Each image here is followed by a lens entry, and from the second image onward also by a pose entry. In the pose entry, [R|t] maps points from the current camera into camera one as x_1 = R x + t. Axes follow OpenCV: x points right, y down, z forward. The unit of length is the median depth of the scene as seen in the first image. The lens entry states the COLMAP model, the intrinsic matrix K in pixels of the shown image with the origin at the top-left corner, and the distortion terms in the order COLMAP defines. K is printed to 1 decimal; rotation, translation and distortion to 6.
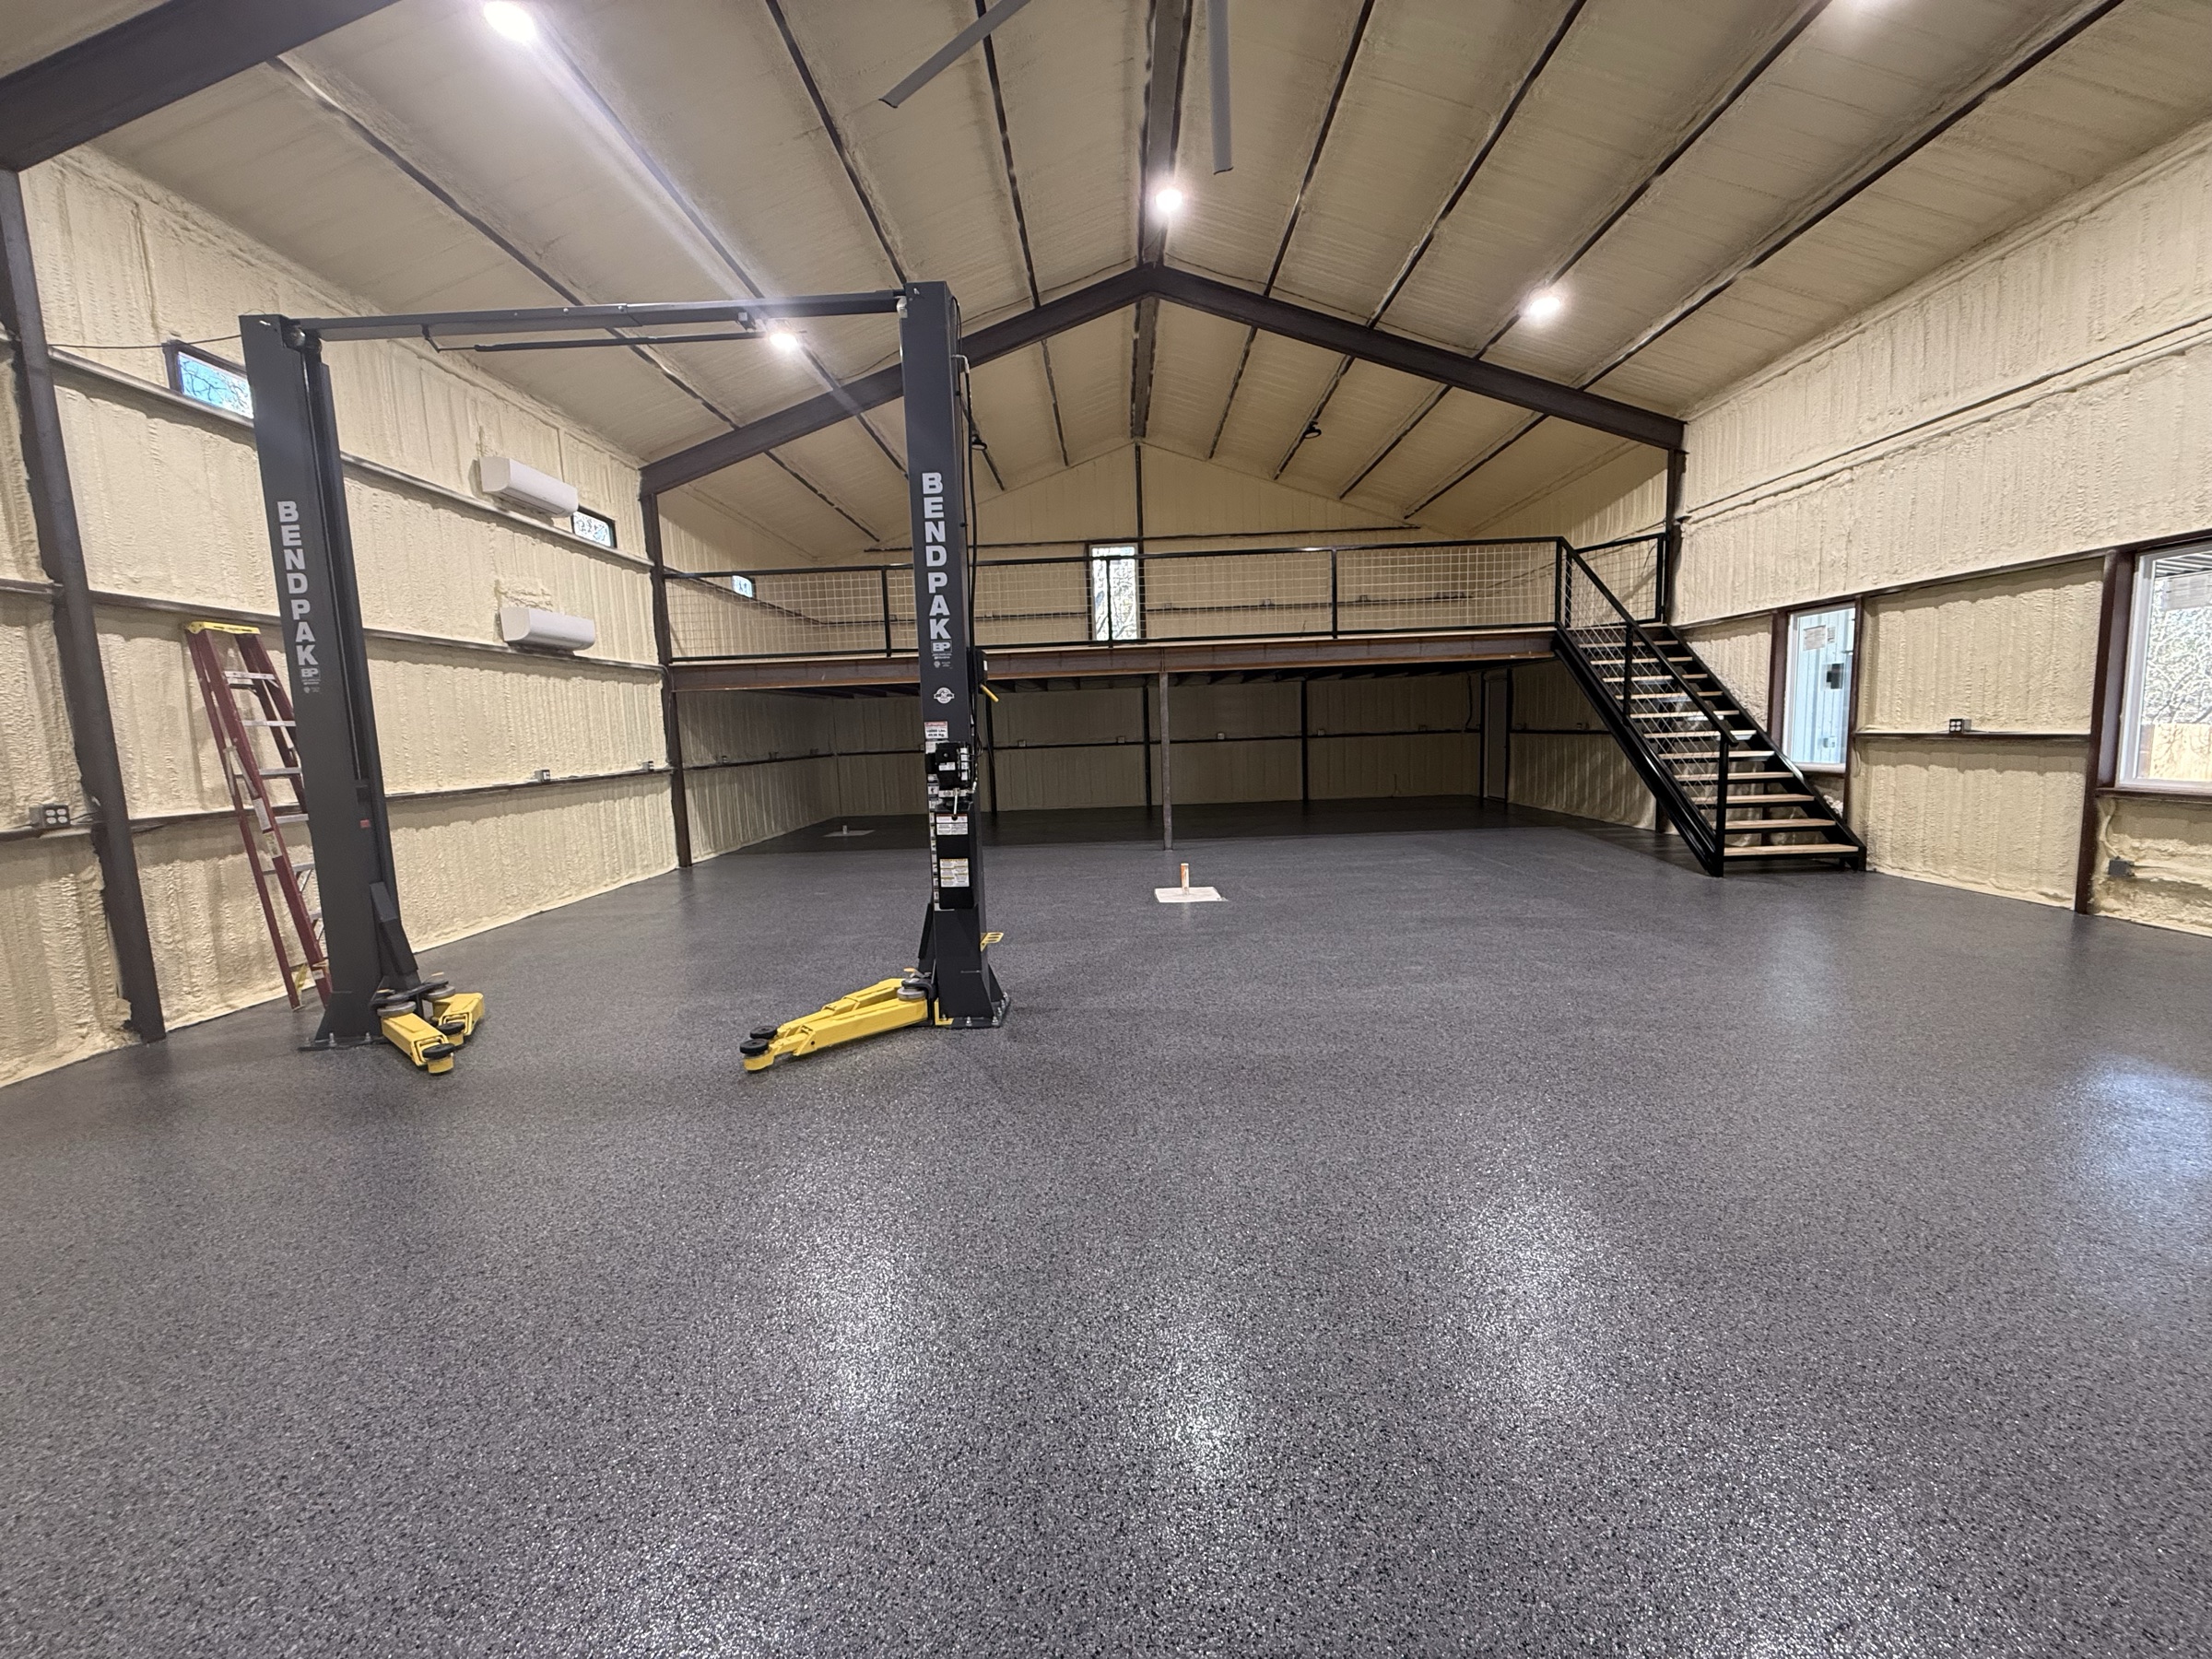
lens RADIAL K [[880.6, 0, 1099.6], [0, 880.6, 829.2], [0, 0, 1]] dist [0.000397, 0.000048]
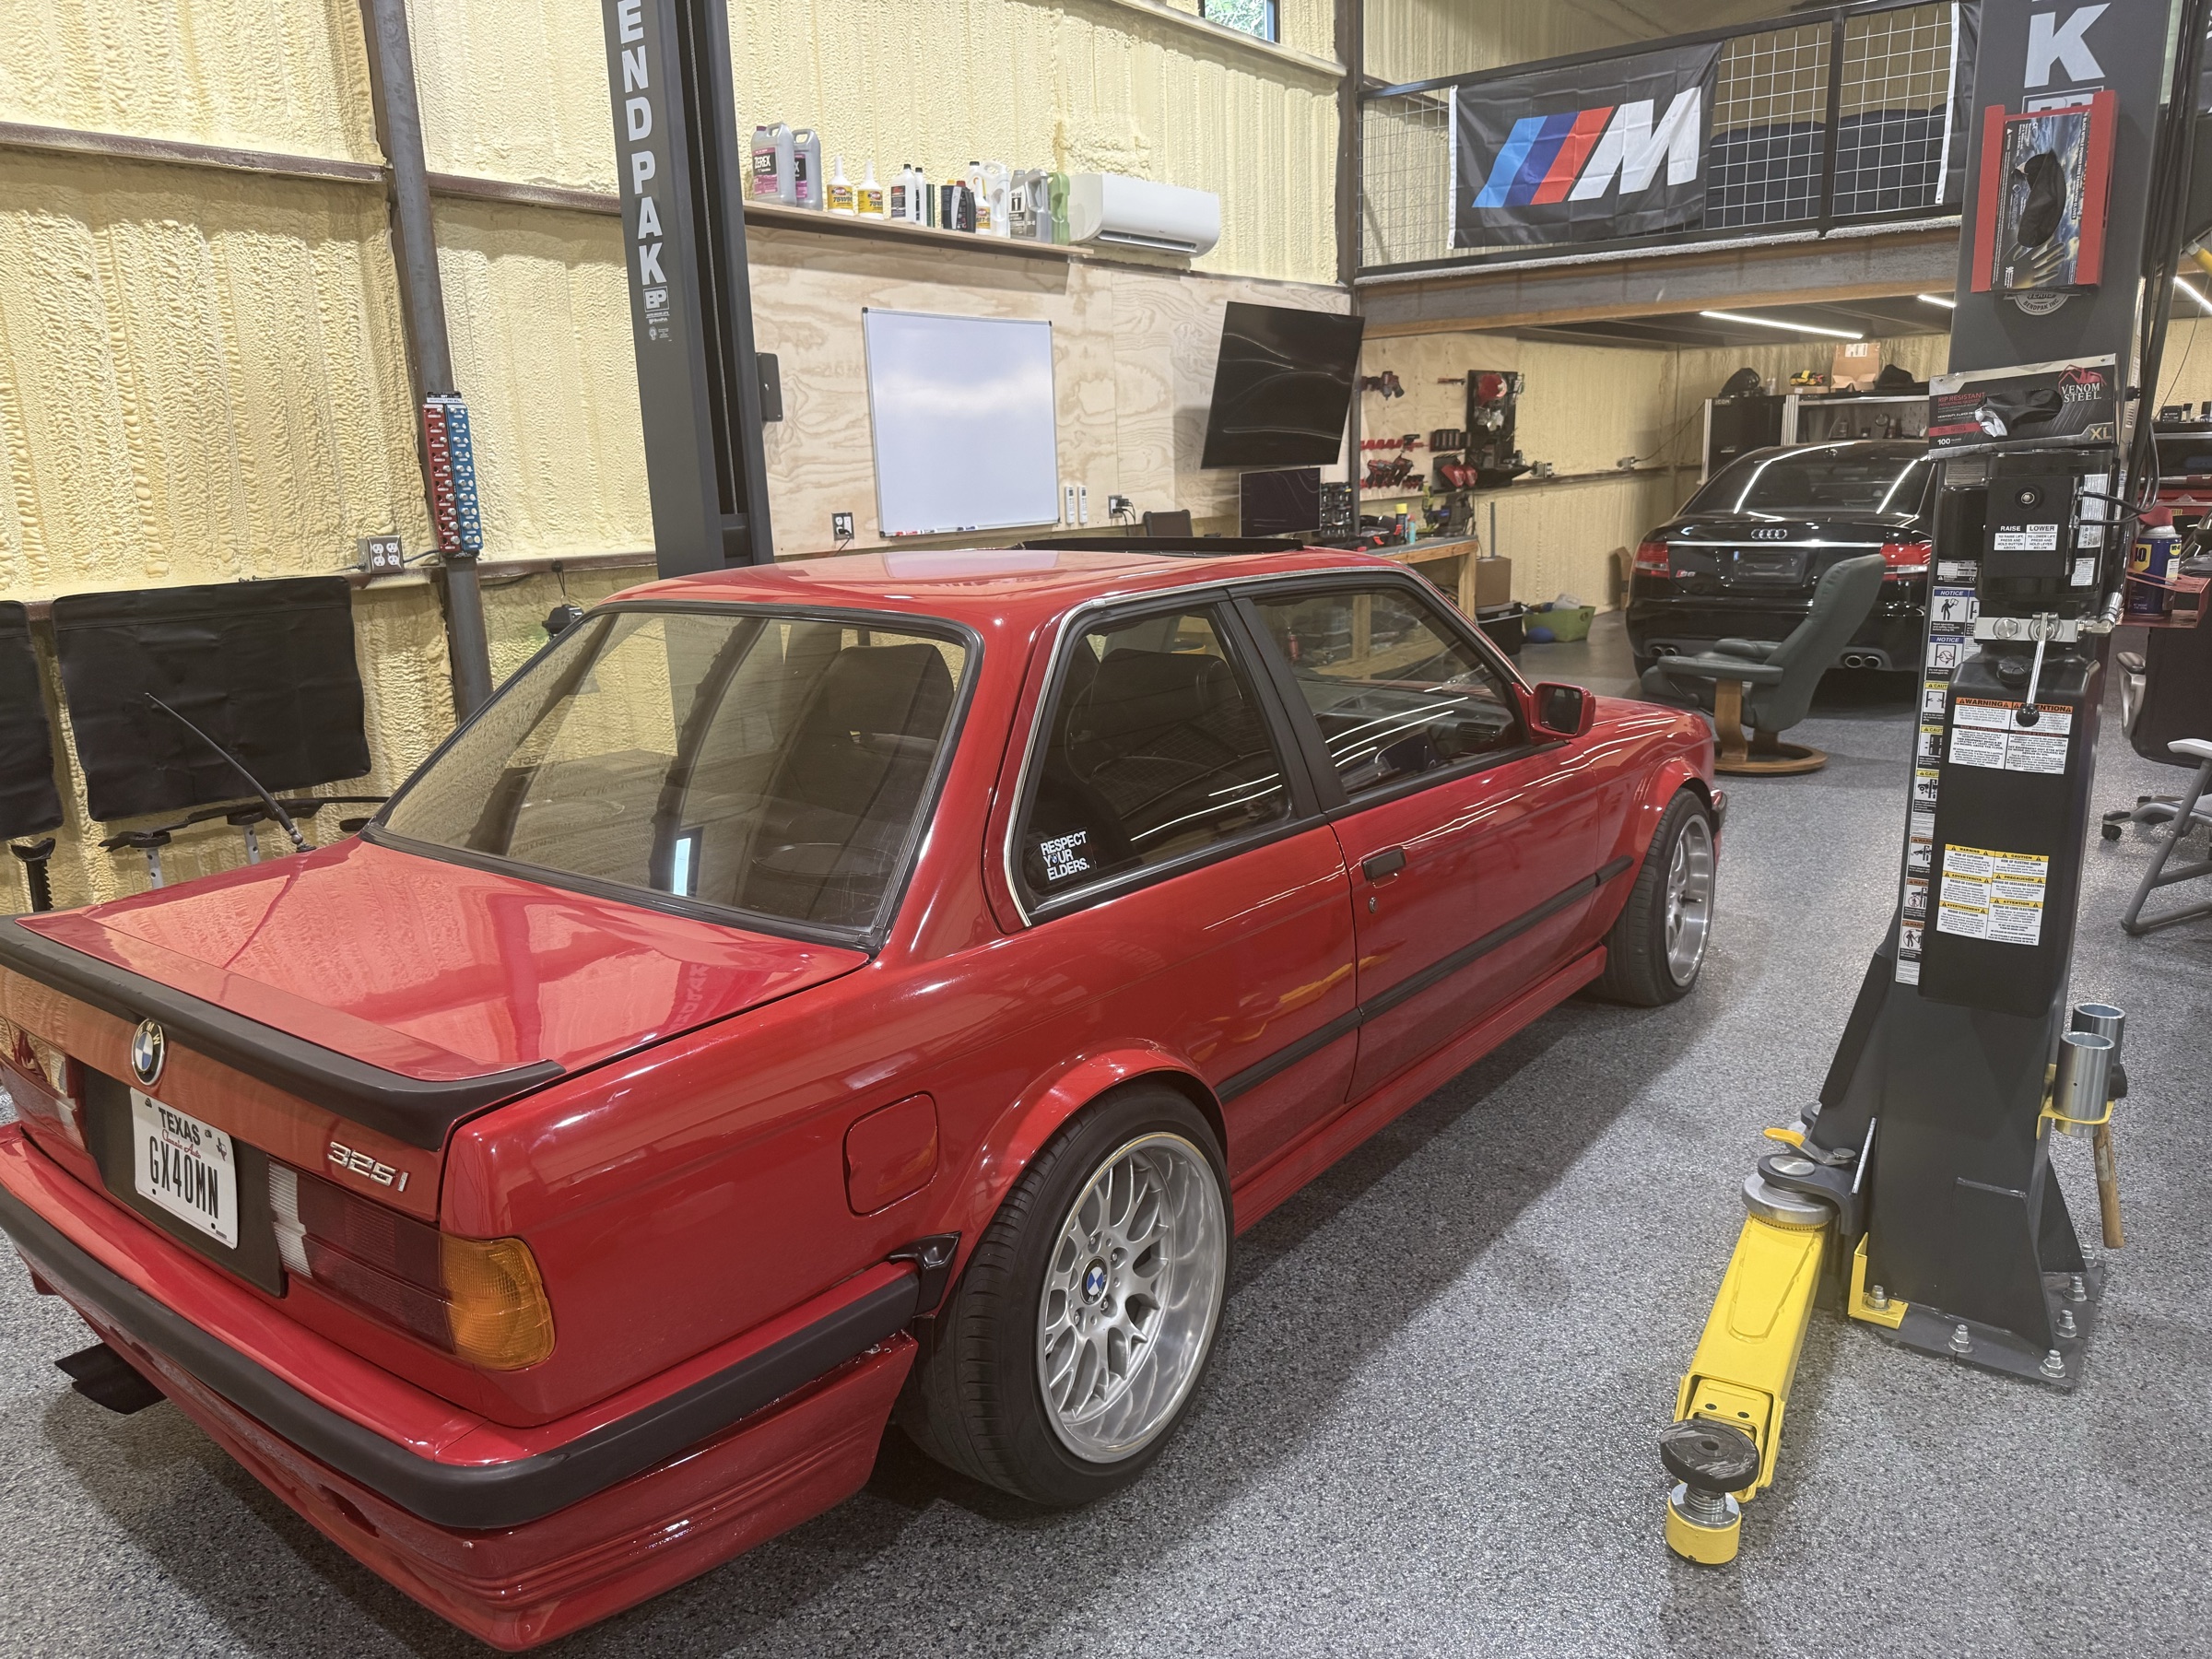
lens RADIAL K [[1574.7, 0, 1107.5], [0, 1574.7, 838.6], [0, 0, 1]] dist [0.001714, -0.004661]
pose [[0.809234, 0.152111, -0.567453, -0.072917], [-0.066133, 0.983346, 0.169283, -0.027820], [0.583752, -0.099462, 0.805817, 0.266000]]
